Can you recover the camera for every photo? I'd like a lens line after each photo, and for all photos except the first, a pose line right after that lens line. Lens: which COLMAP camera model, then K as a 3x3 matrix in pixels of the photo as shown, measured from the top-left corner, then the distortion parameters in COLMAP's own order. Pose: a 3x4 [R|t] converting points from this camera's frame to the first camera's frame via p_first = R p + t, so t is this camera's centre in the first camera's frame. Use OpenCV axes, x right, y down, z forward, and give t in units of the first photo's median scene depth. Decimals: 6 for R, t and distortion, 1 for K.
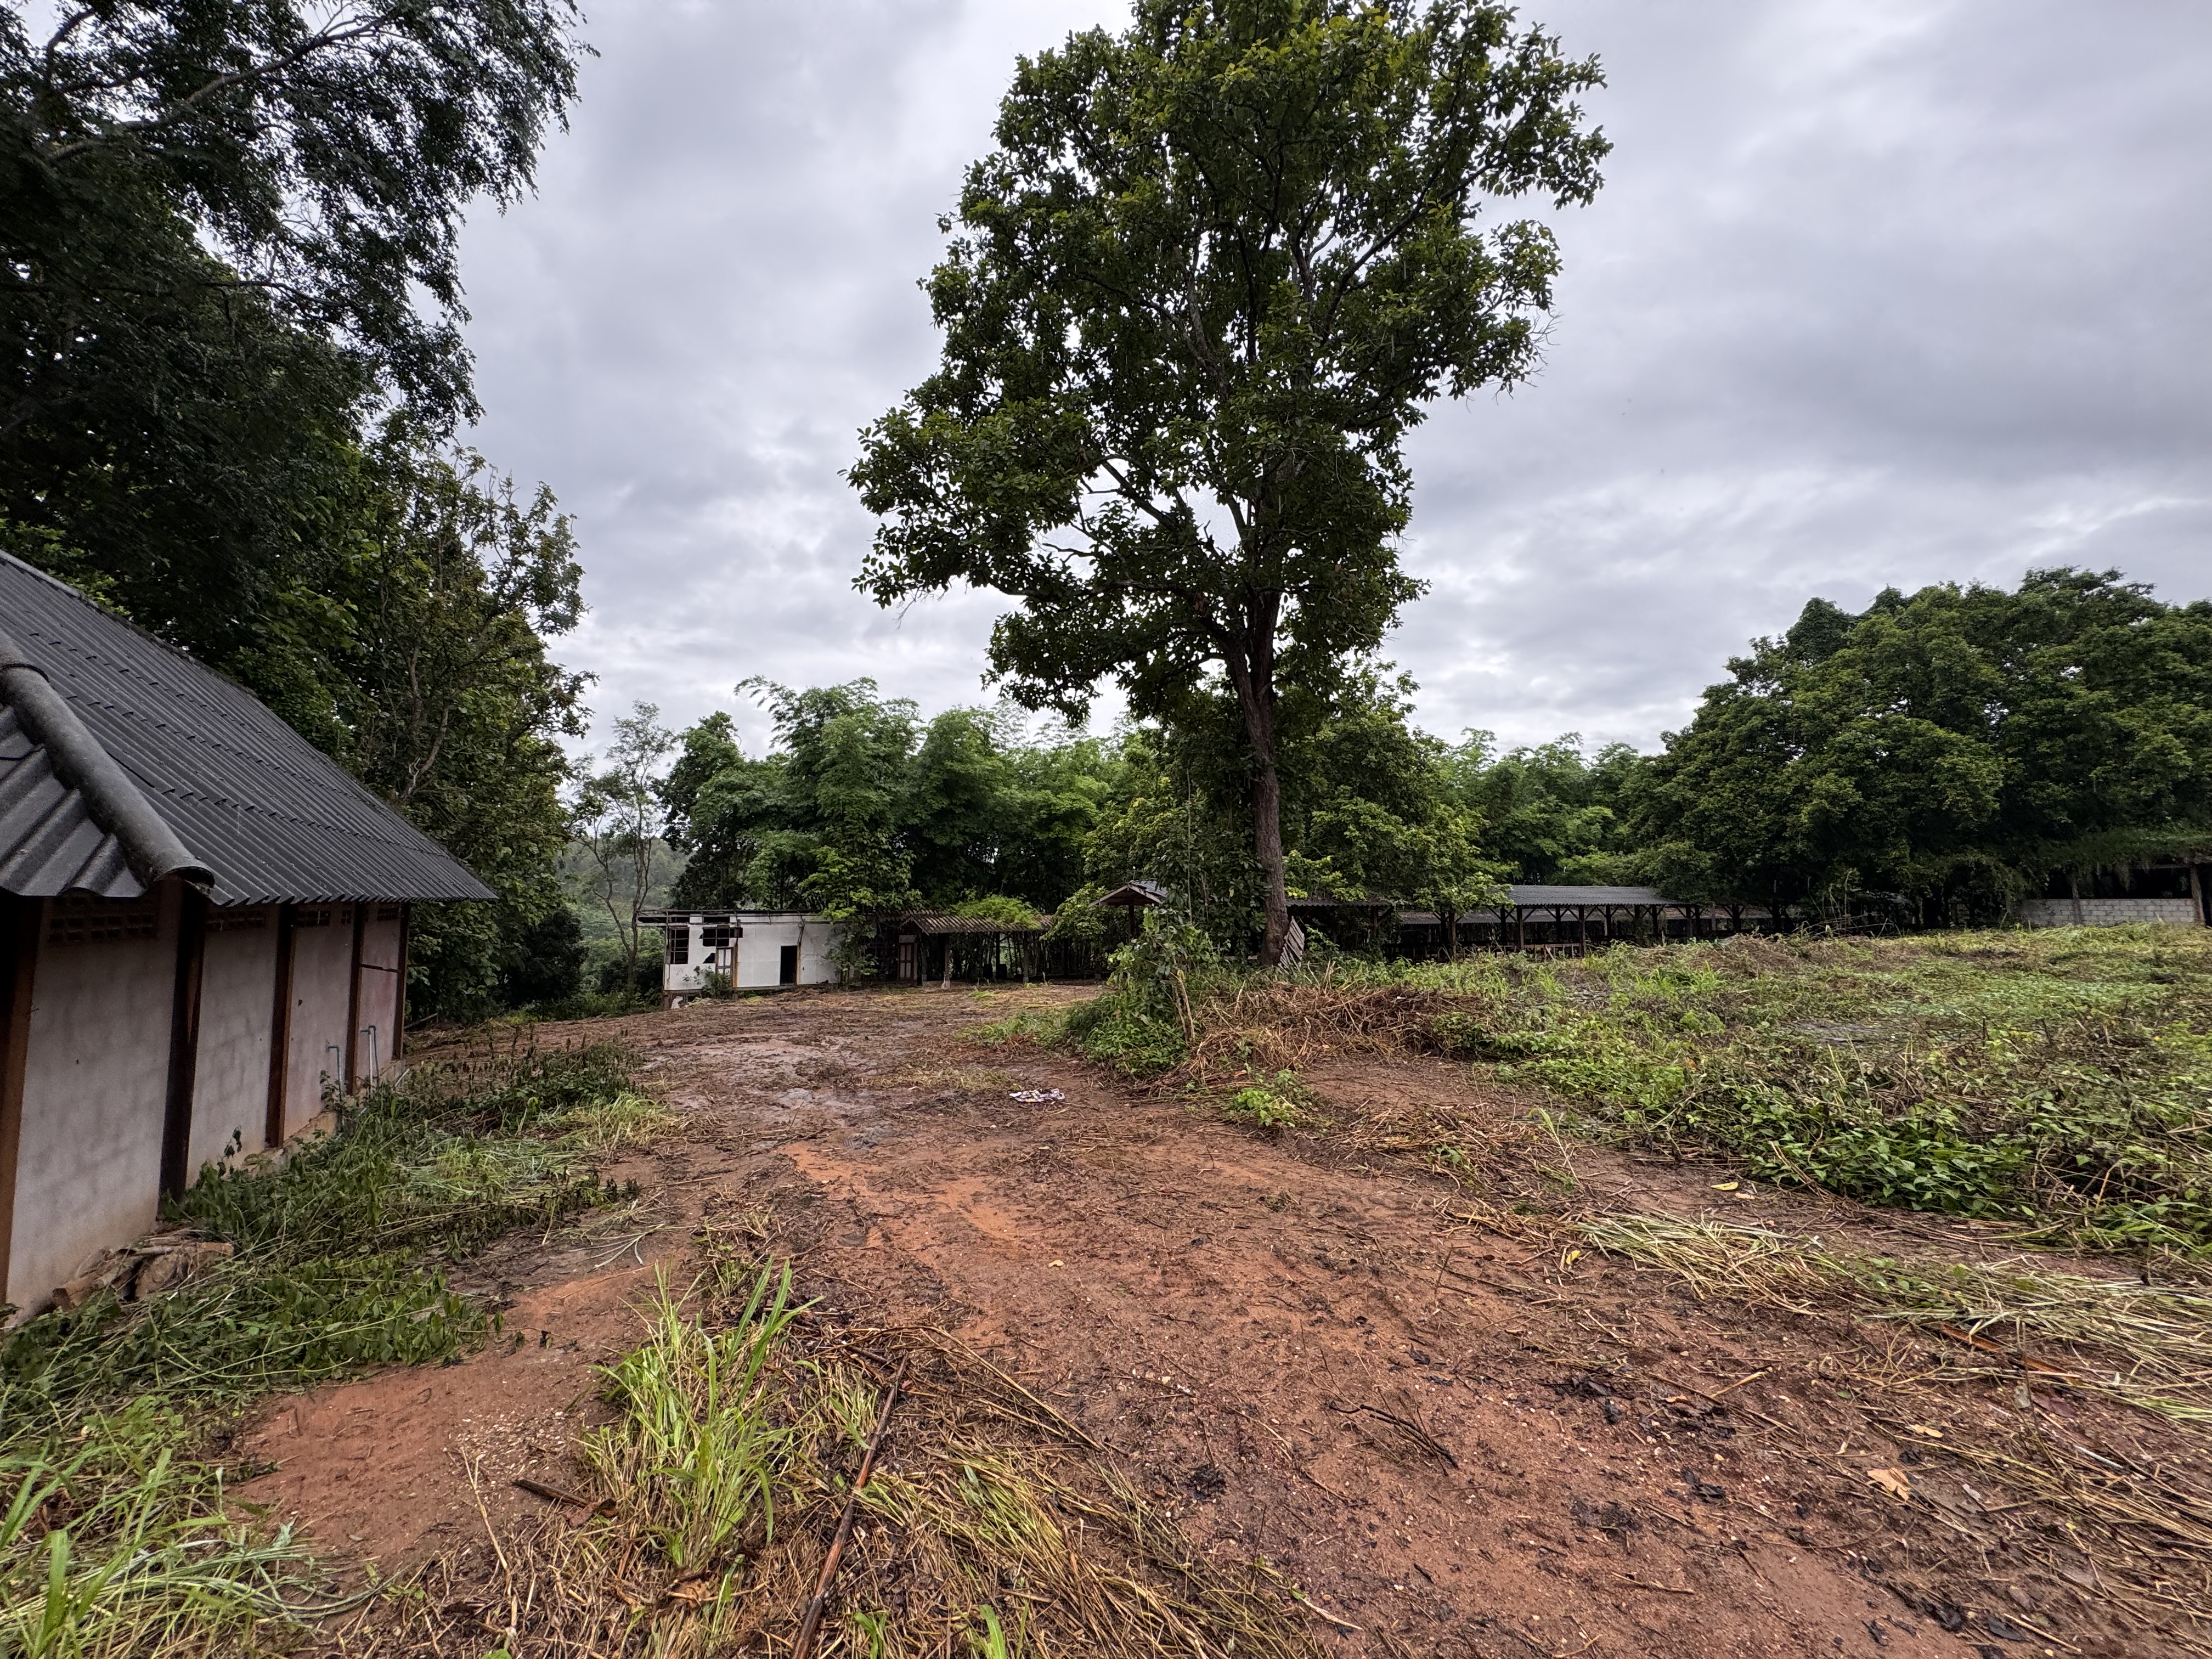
lens RADIAL K [[882.5, 0, 1106.0], [0, 882.5, 829.5], [0, 0, 1]] dist [-0.001880, -0.000015]
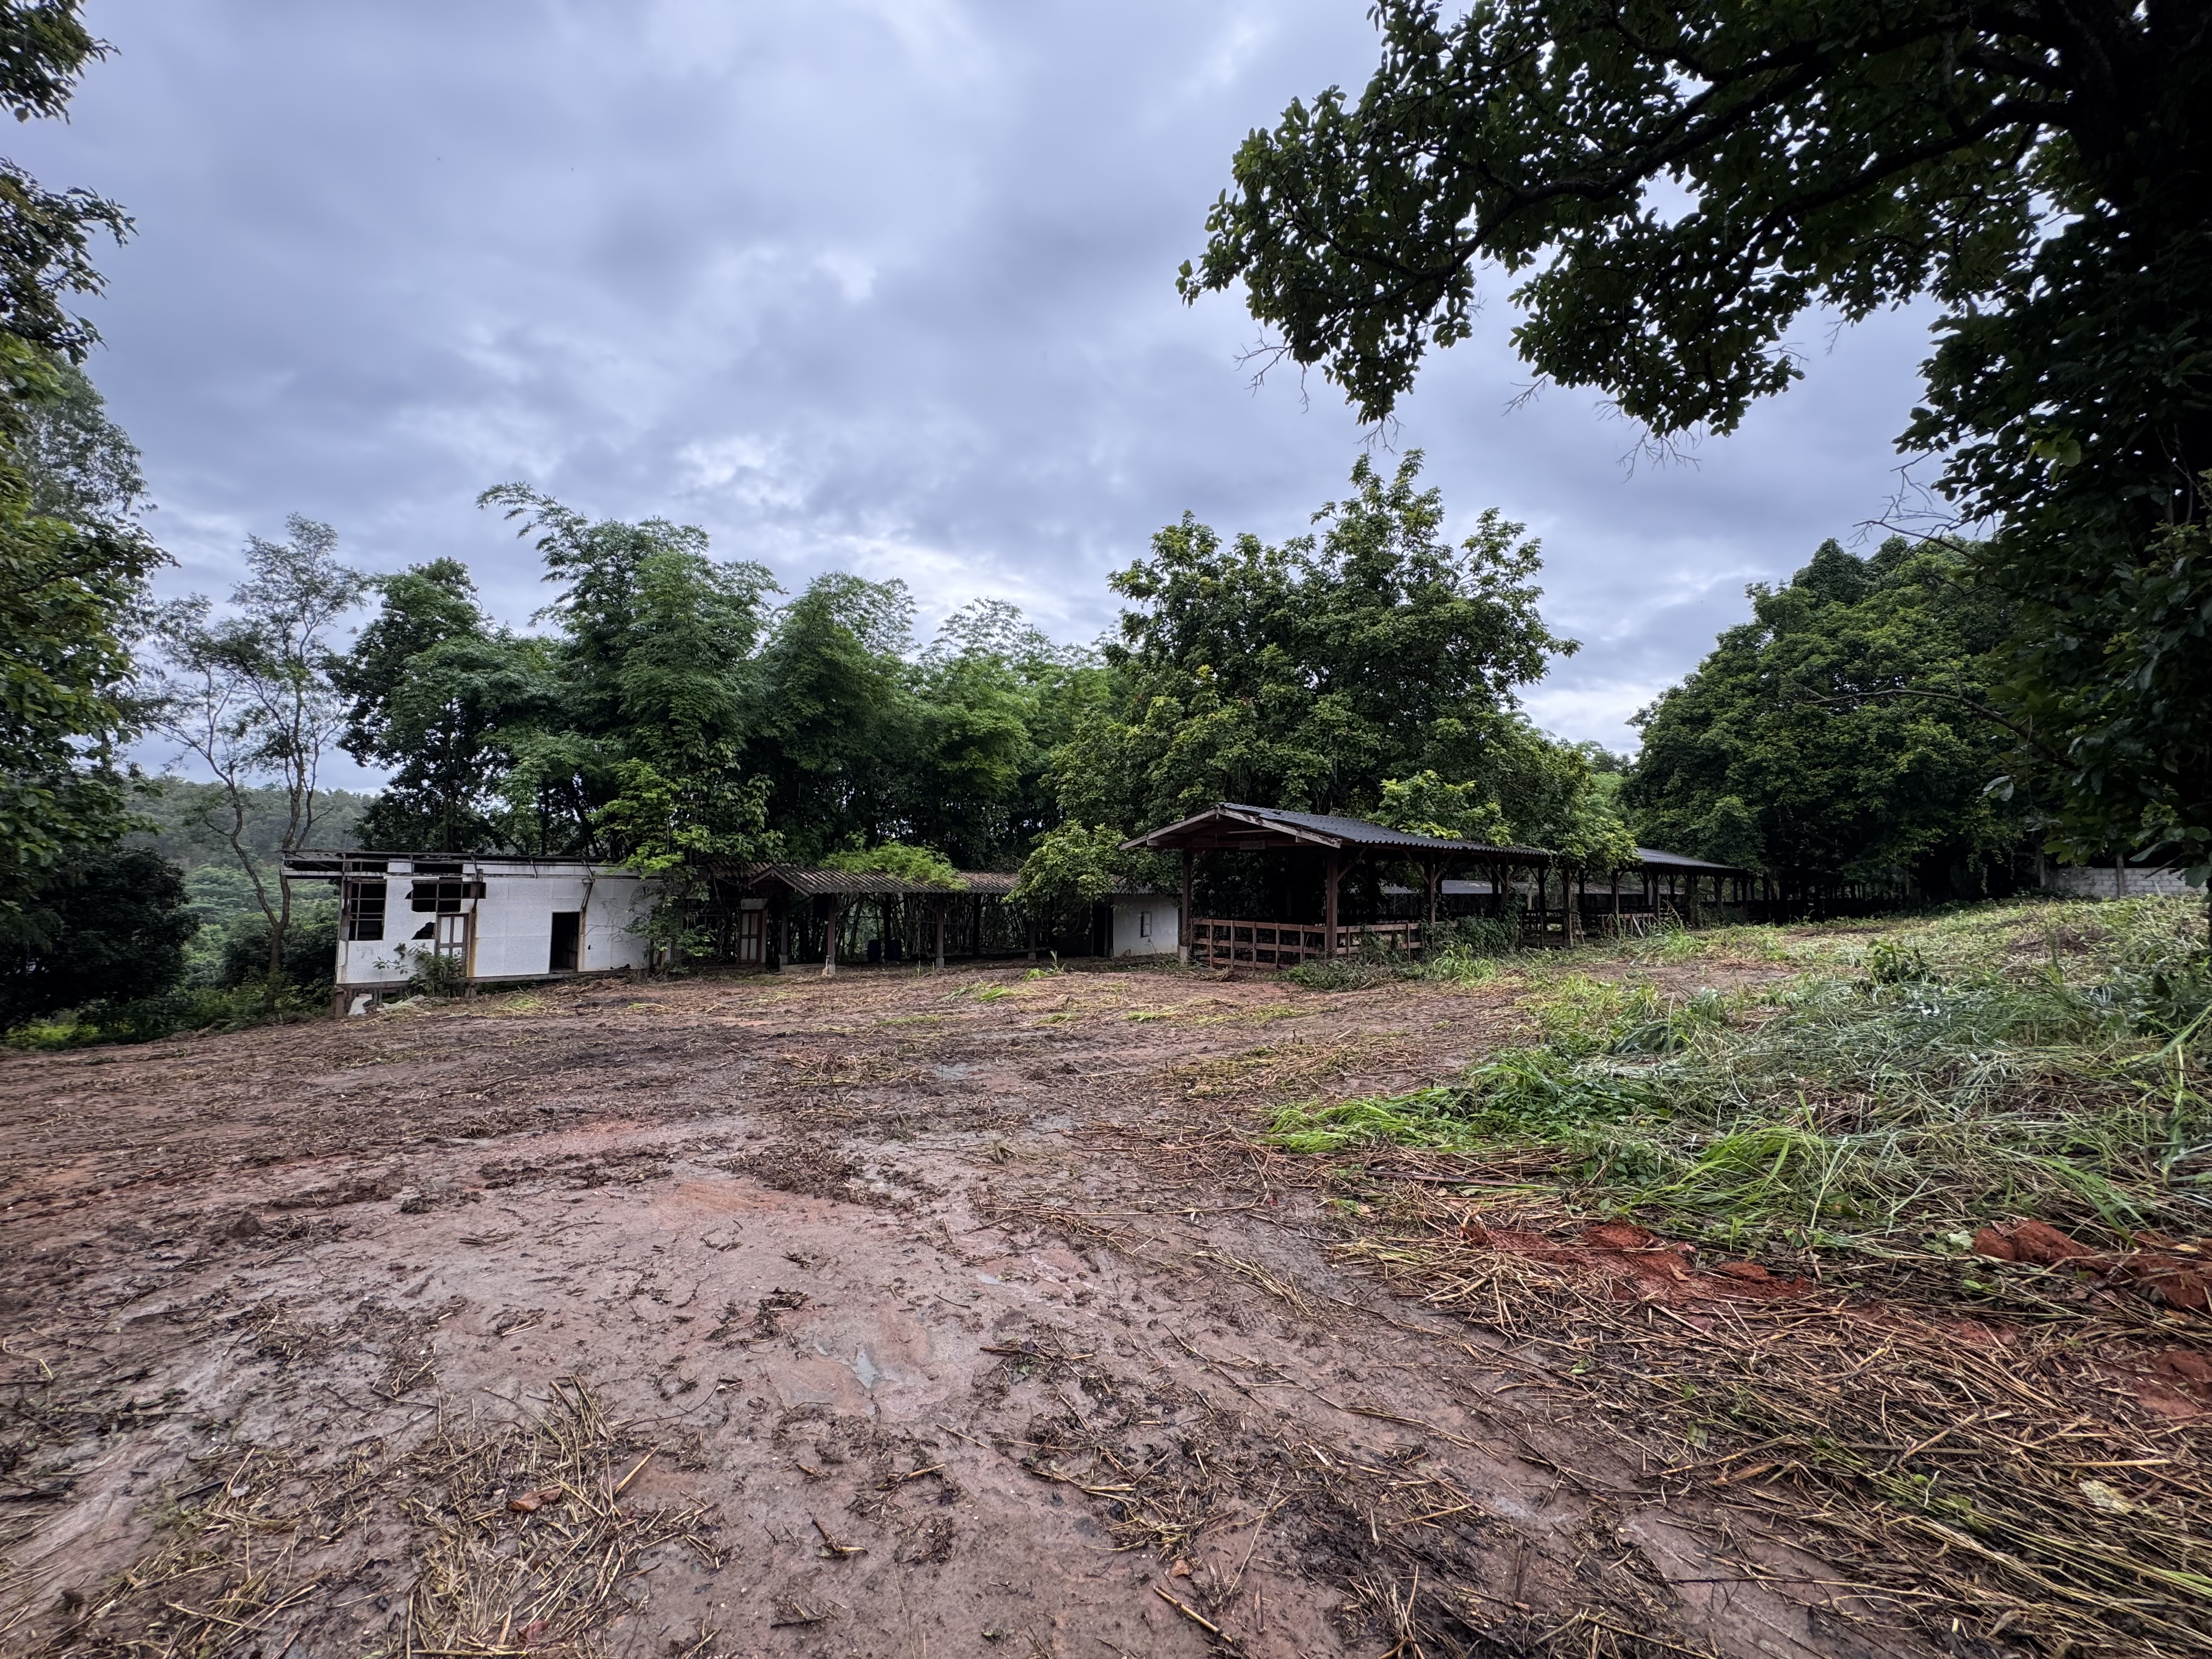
lens RADIAL K [[882.5, 0, 1106.0], [0, 882.5, 829.5], [0, 0, 1]] dist [-0.001880, -0.000015]
pose [[0.970375, 0.028212, 0.239952, -0.132474], [-0.034253, 0.999192, 0.021043, 0.044306], [-0.239164, -0.028639, 0.970557, 0.280790]]
